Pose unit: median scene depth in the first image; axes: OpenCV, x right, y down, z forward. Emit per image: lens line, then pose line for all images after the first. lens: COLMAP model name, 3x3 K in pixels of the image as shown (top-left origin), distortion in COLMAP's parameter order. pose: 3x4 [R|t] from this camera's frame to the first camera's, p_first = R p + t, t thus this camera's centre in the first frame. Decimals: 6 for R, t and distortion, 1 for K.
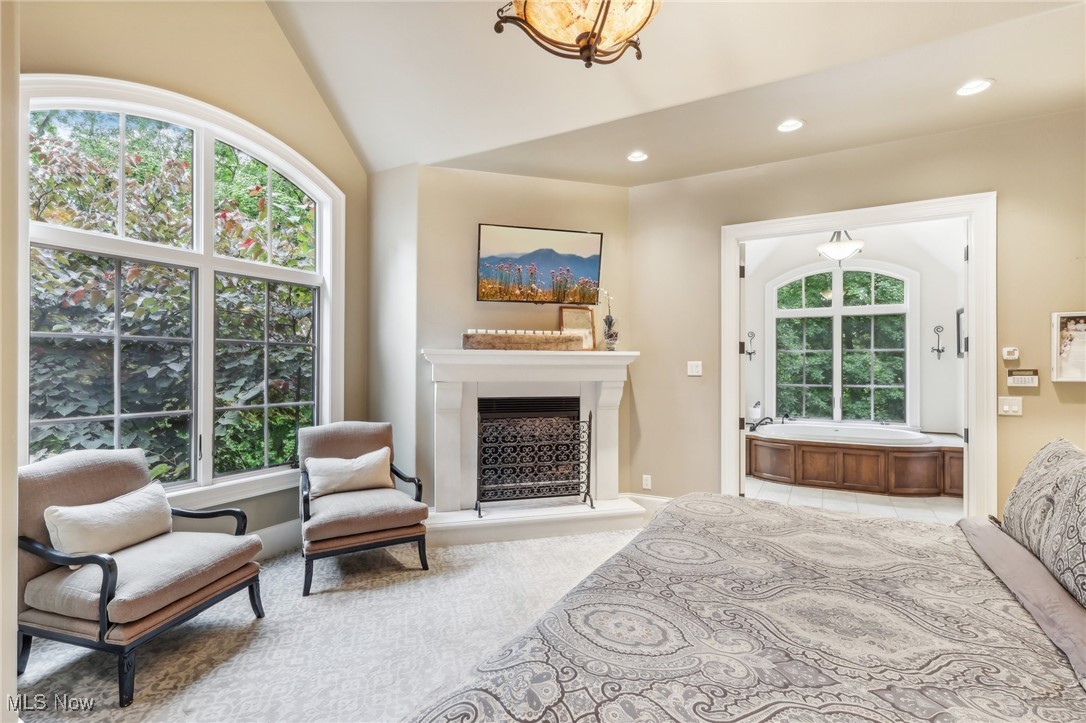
lens RADIAL K [[514.5, 0, 544.8], [0, 514.5, 362.3], [0, 0, 1]] dist [-0.000453, 0.001510]
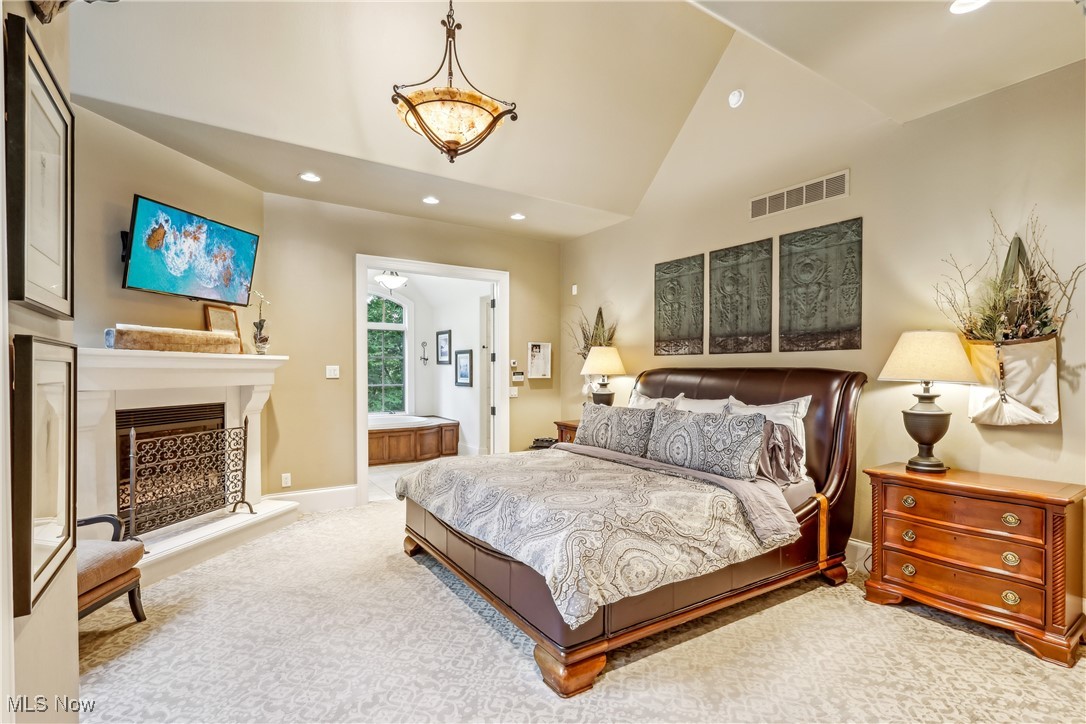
lens RADIAL K [[514.5, 0, 551.5], [0, 514.5, 367.4], [0, 0, 1]] dist [-0.000453, 0.001510]
pose [[0.454850, 0.004373, 0.890557, -0.514547], [-0.006943, 0.999975, -0.001364, -0.000205], [-0.890541, -0.005563, 0.454869, 0.044387]]
